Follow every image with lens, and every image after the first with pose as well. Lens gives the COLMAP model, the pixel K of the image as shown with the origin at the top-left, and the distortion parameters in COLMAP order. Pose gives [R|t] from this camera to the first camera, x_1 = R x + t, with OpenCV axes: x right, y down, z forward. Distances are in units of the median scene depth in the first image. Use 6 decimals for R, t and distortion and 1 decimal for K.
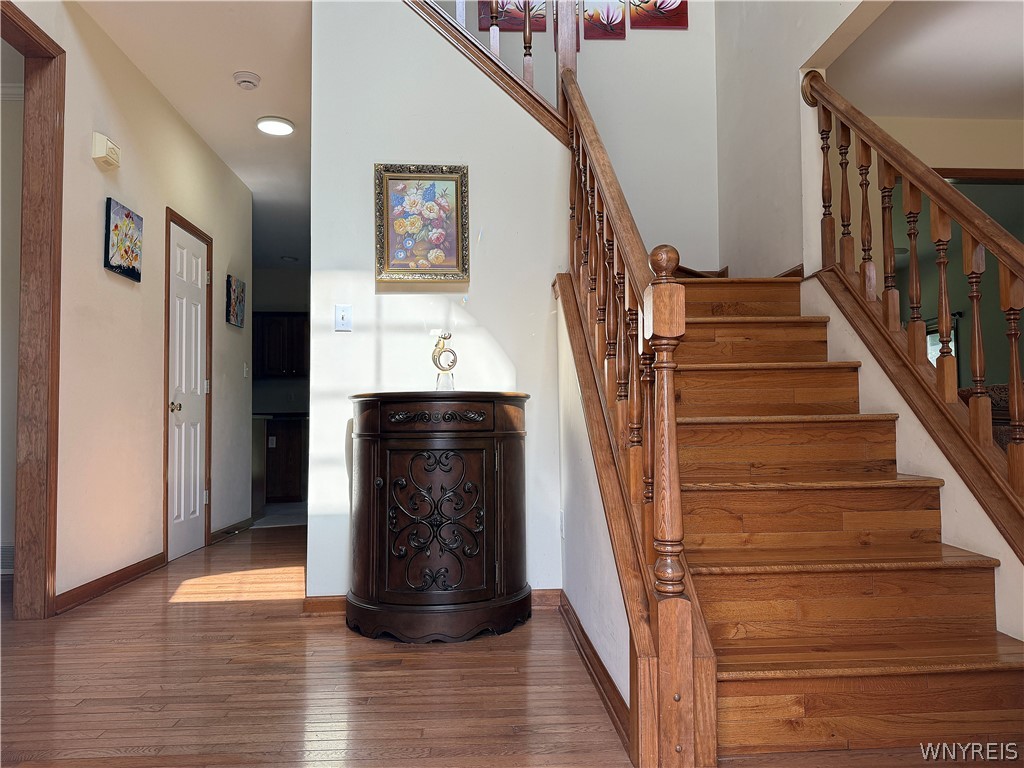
lens RADIAL K [[730.0, 0, 512.0], [0, 730.0, 384.0], [0, 0, 1]] dist [0.094204, -0.112628]
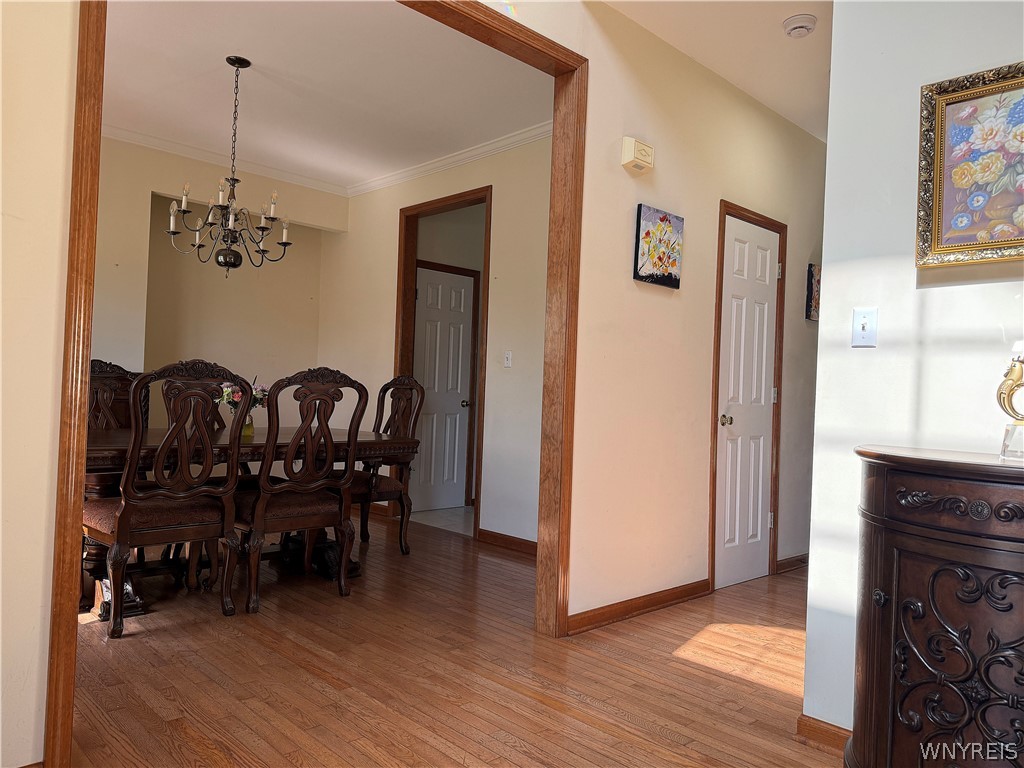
lens RADIAL K [[730.0, 0, 512.0], [0, 730.0, 384.0], [0, 0, 1]] dist [0.094204, -0.112628]
pose [[0.656734, 0.025939, -0.753676, 0.074289], [-0.004817, 0.999532, 0.030203, -0.056401], [0.754107, -0.016205, 0.656551, 0.298364]]
